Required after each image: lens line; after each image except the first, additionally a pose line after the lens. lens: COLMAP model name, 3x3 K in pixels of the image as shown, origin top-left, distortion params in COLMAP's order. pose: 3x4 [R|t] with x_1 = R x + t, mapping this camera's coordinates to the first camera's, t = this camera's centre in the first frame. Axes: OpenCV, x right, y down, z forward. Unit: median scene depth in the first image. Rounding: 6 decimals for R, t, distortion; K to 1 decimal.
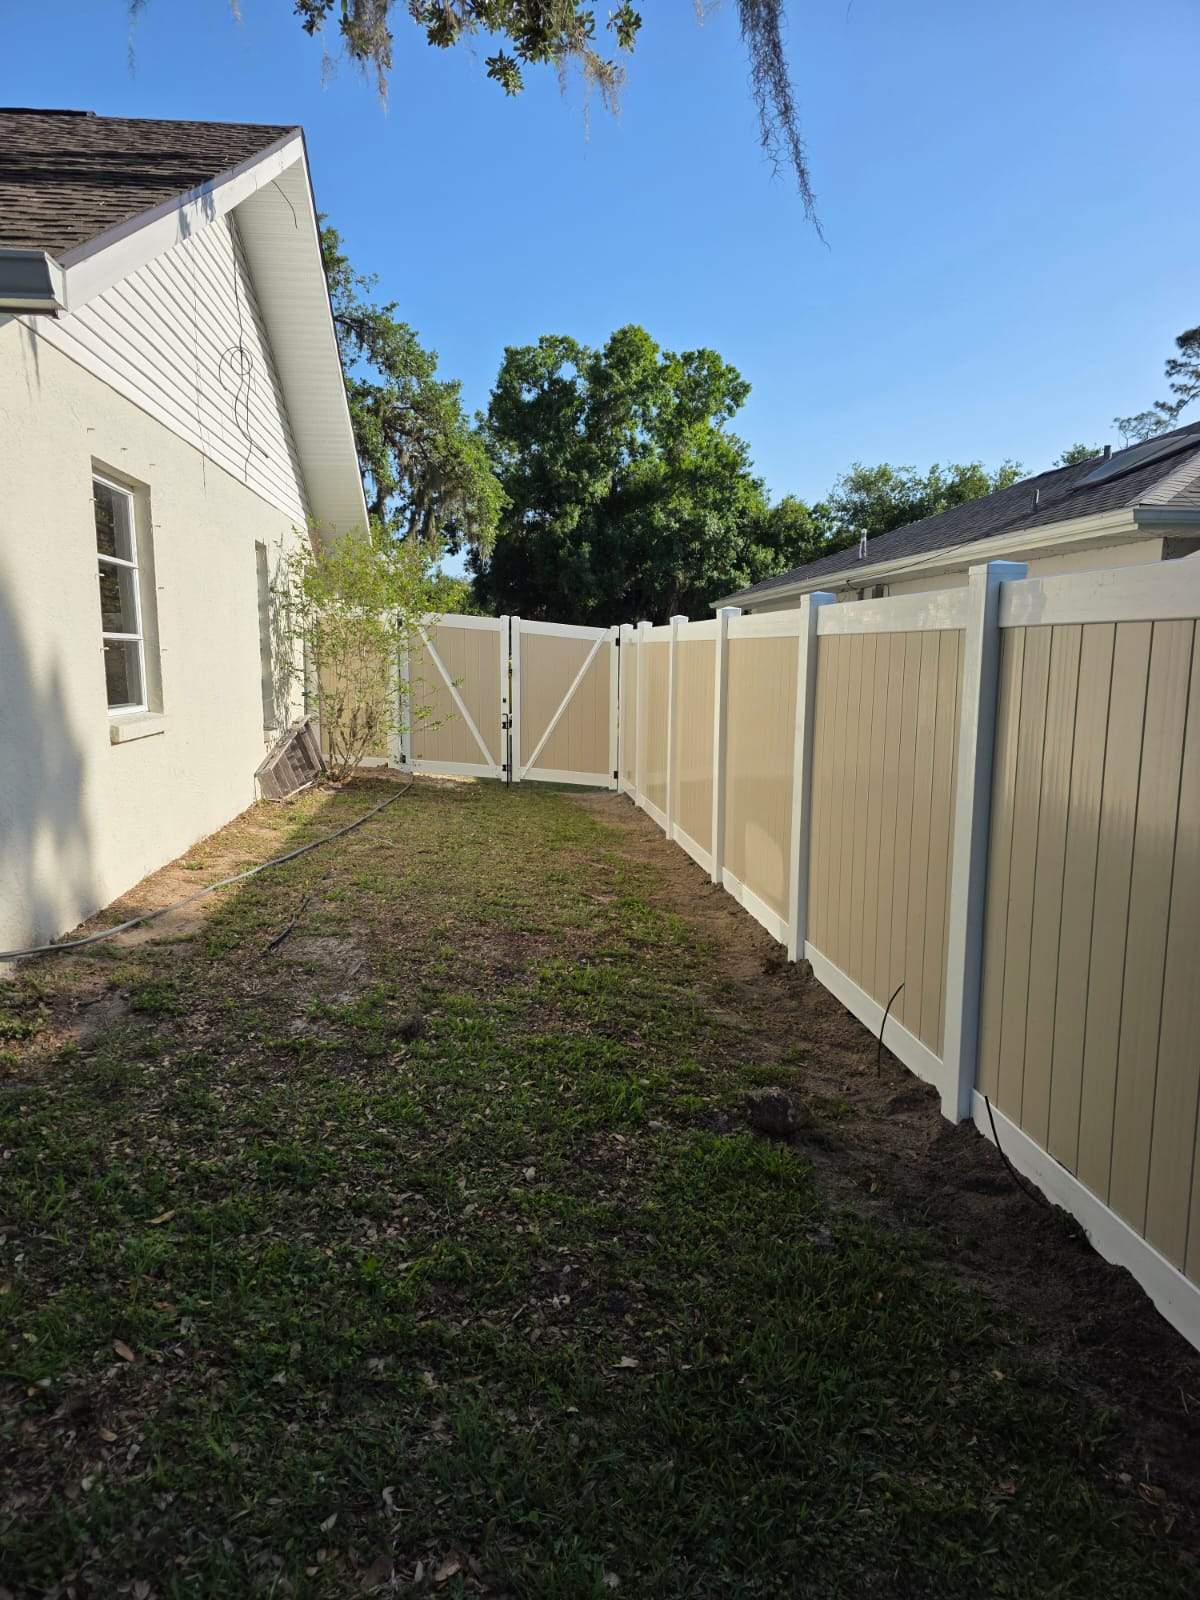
lens RADIAL K [[1075.9, 0, 584.2], [0, 1075.9, 810.9], [0, 0, 1]] dist [0.067844, -0.065488]
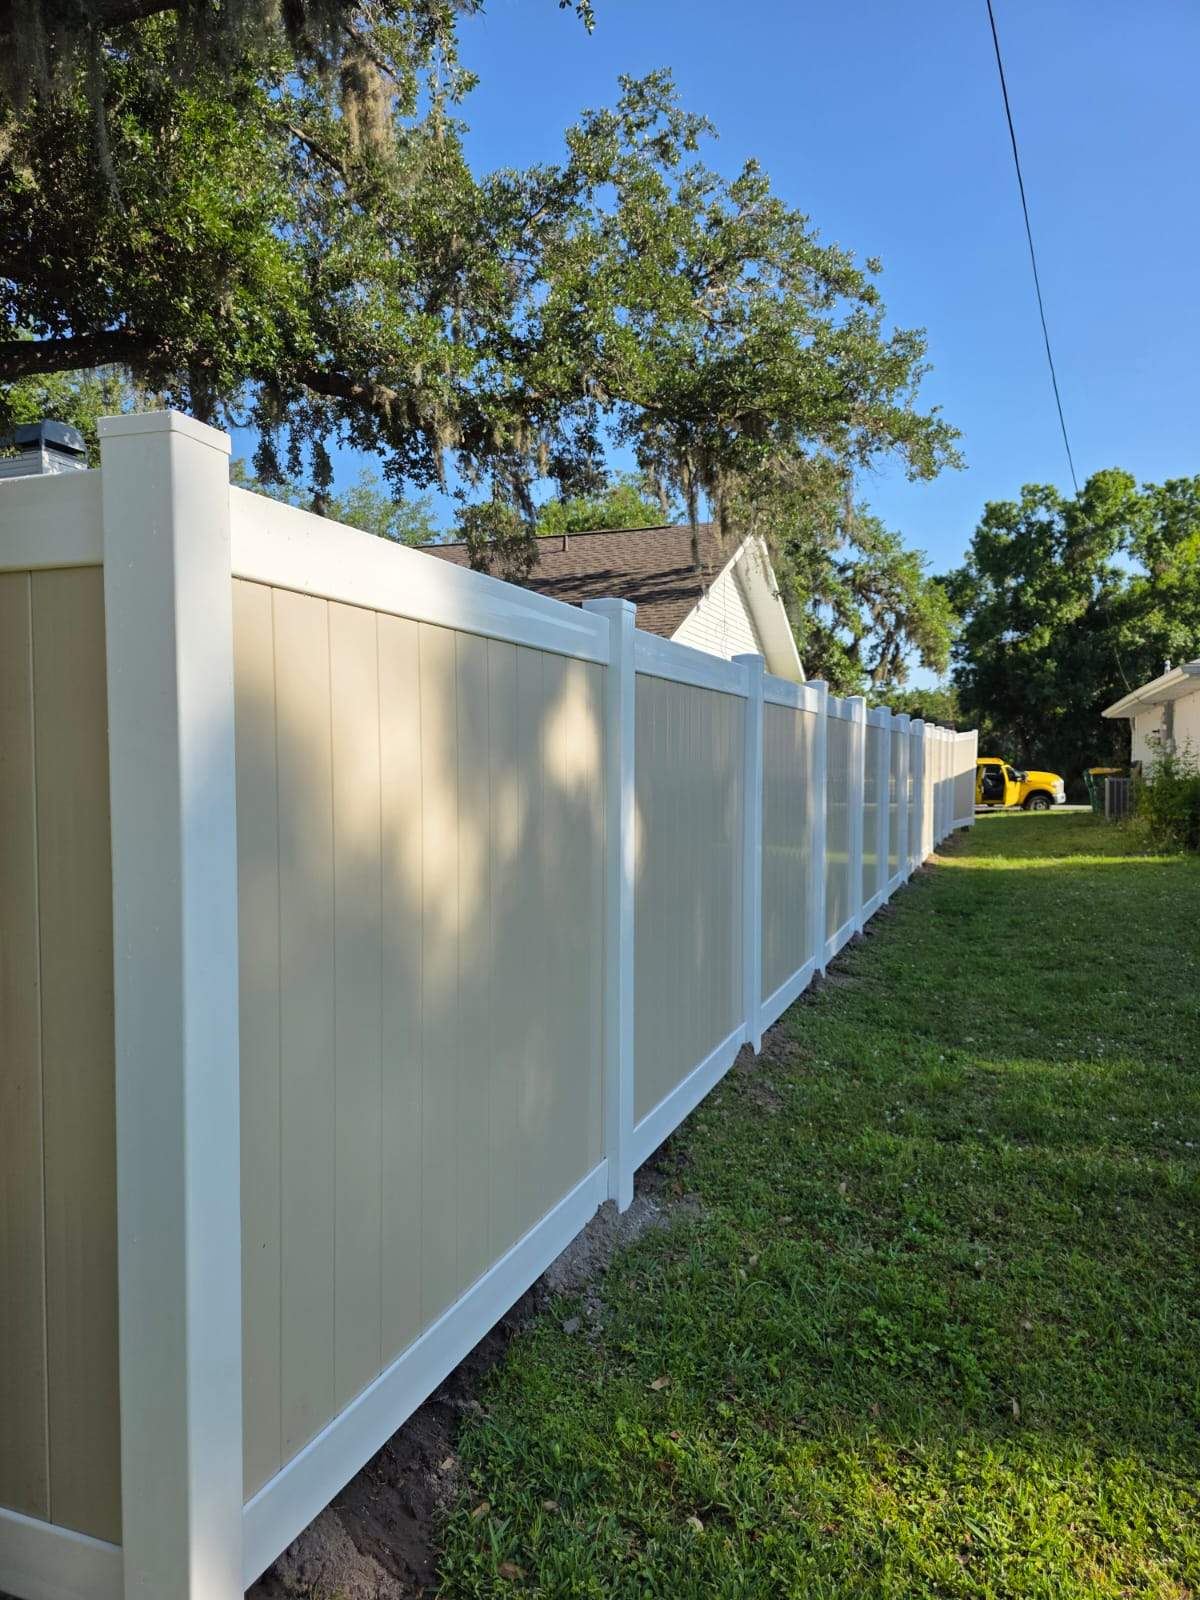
lens RADIAL K [[1075.9, 0, 584.2], [0, 1075.9, 810.9], [0, 0, 1]] dist [0.067844, -0.065488]
pose [[0.885938, 0.017981, -0.463455, 0.098568], [-0.064360, 0.994347, -0.084453, 0.039029], [0.459316, 0.104648, 0.882087, -0.222301]]
